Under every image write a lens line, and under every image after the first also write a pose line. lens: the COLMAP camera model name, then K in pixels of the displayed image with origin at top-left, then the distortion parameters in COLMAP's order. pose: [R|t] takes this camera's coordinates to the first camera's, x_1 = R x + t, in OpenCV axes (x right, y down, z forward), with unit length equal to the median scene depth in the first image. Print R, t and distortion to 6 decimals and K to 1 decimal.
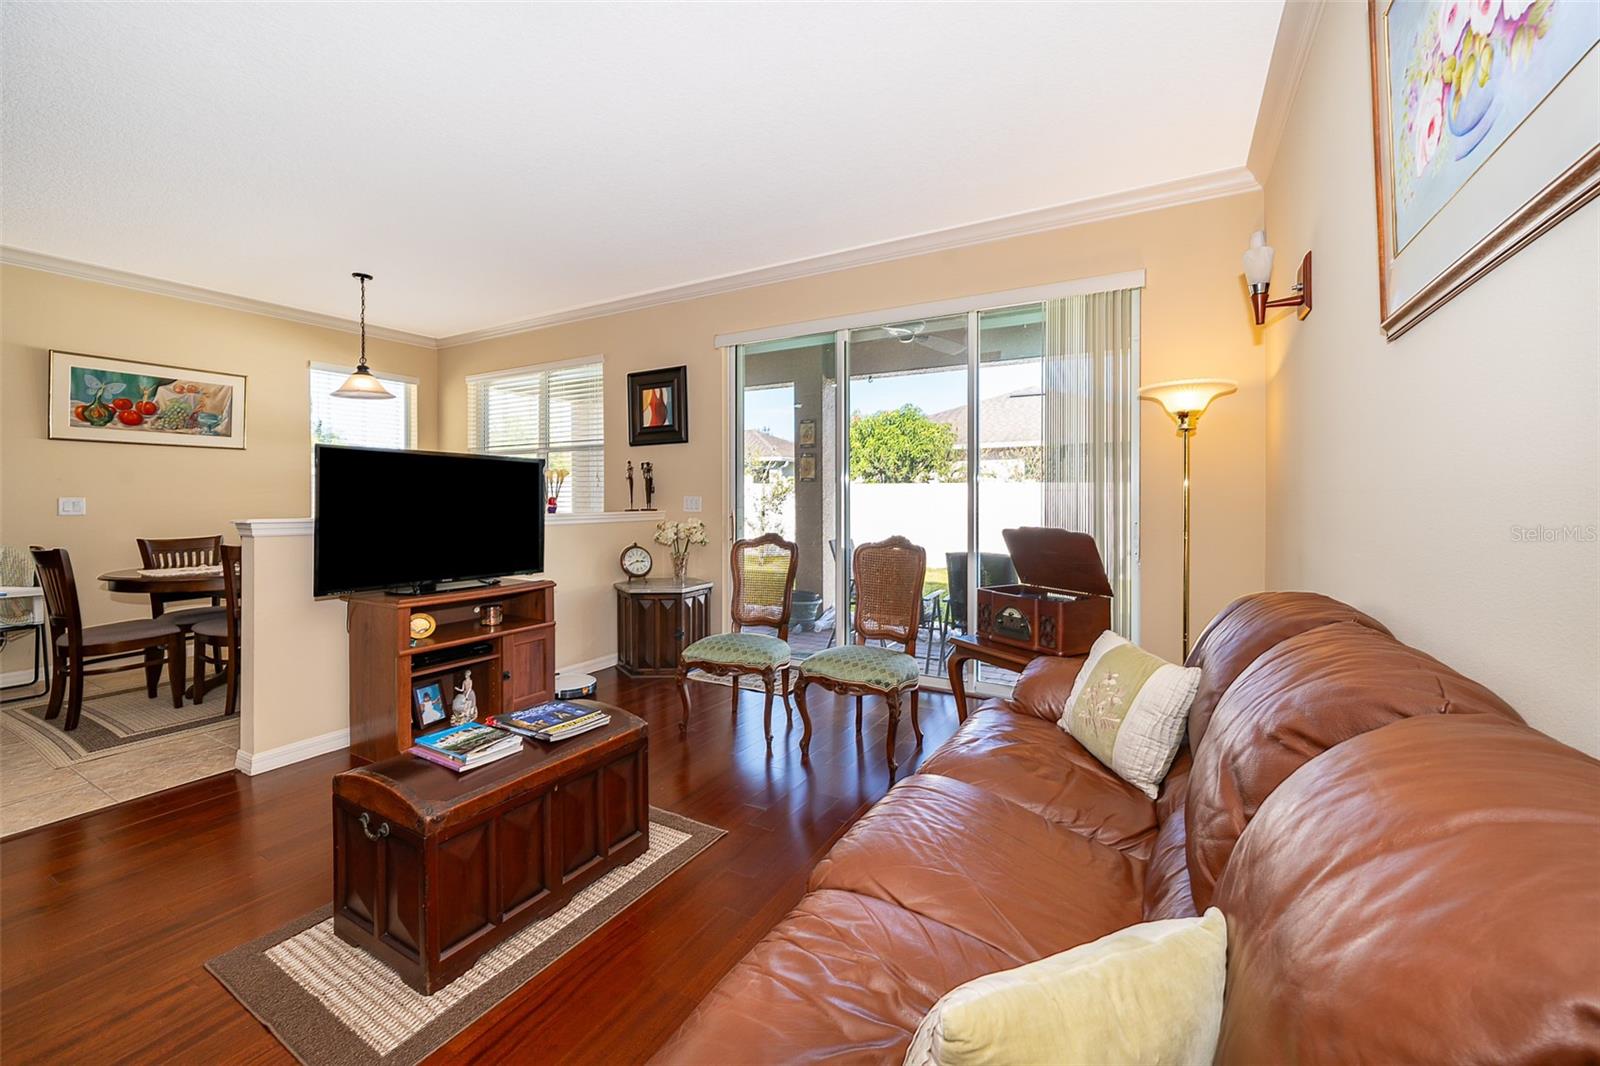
lens RADIAL K [[622.3, 0, 811.5], [0, 622.3, 499.9], [0, 0, 1]] dist [-0.002555, -0.000087]
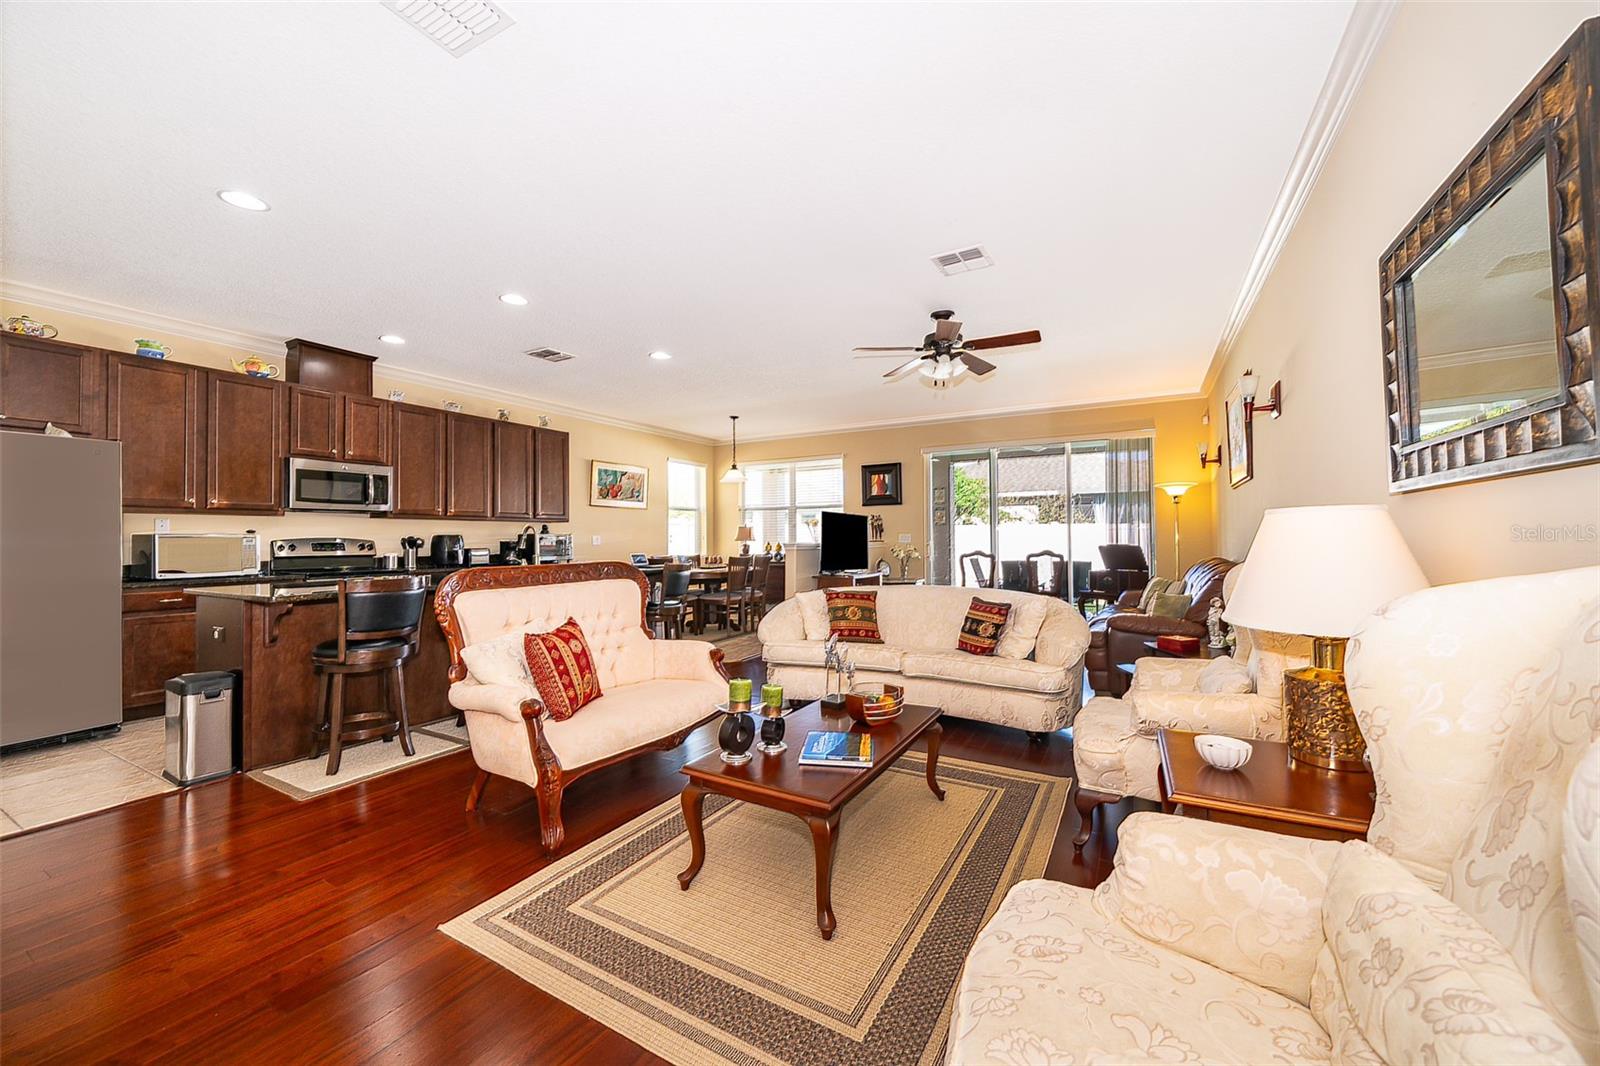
lens RADIAL K [[622.3, 0, 807.9], [0, 622.3, 527.1], [0, 0, 1]] dist [-0.002555, -0.000087]
pose [[0.999820, -0.002945, -0.018719, -0.466371], [0.002492, 0.999704, -0.024210, 0.015609], [0.018784, 0.024159, 0.999532, -0.850443]]
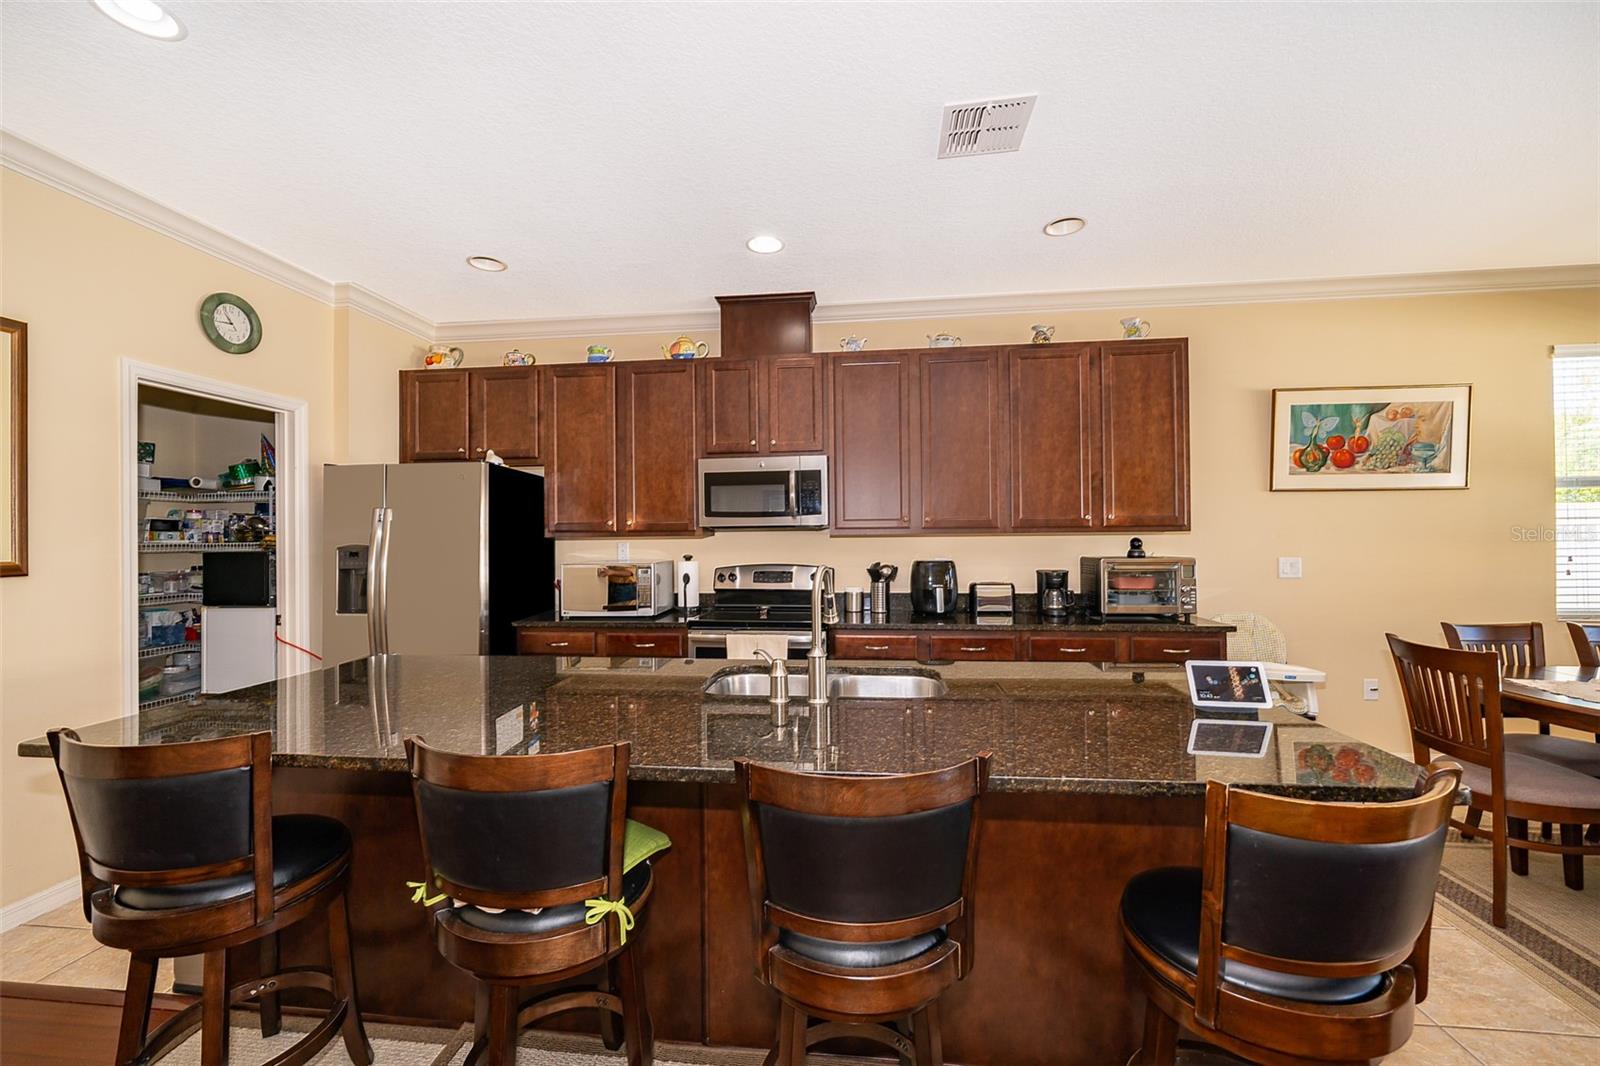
lens RADIAL K [[622.3, 0, 802.8], [0, 622.3, 532.7], [0, 0, 1]] dist [-0.002555, -0.000087]
pose [[0.370783, -0.008204, -0.928683, -0.595828], [0.004251, 0.999965, -0.007137, -0.032311], [0.928710, -0.001302, 0.370805, 0.046817]]
